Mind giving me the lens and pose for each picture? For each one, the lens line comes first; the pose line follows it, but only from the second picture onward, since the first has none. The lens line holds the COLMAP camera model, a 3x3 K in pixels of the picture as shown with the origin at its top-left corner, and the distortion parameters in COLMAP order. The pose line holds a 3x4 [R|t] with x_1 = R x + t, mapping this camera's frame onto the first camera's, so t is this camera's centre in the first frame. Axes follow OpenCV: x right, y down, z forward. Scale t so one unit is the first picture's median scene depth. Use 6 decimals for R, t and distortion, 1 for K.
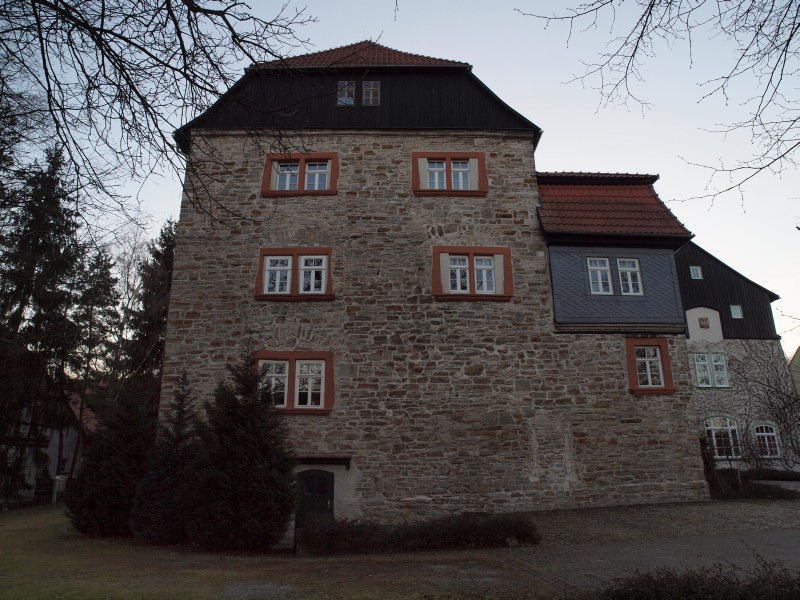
lens RADIAL K [[562.4, 0, 400.0], [0, 562.4, 300.0], [0, 0, 1]] dist [-0.134158, 0.110080]
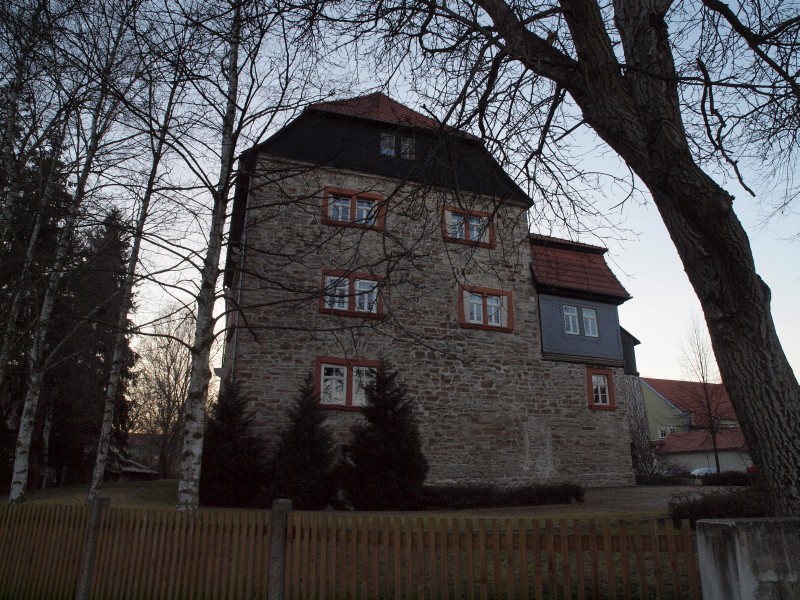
lens RADIAL K [[562.4, 0, 400.0], [0, 562.4, 300.0], [0, 0, 1]] dist [-0.134158, 0.110080]
pose [[0.953887, 0.107689, 0.280183, -0.438662], [-0.101844, 0.994171, -0.035382, -0.001641], [-0.282360, 0.005215, 0.959294, -0.186386]]
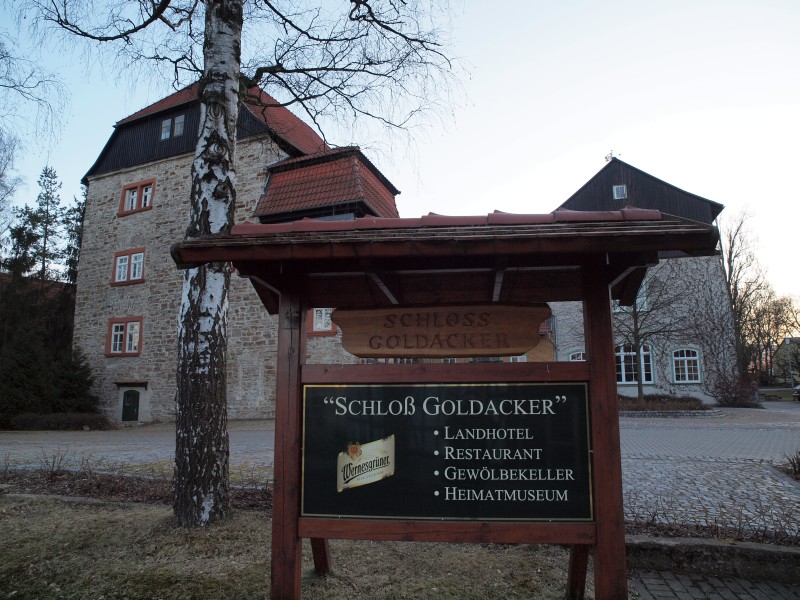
lens RADIAL K [[562.4, 0, 400.0], [0, 562.4, 300.0], [0, 0, 1]] dist [-0.134158, 0.110080]
pose [[0.905918, -0.069917, -0.417642, 1.160320], [0.123432, 0.987045, 0.102499, -0.019791], [0.405065, -0.144406, 0.902812, -0.083300]]
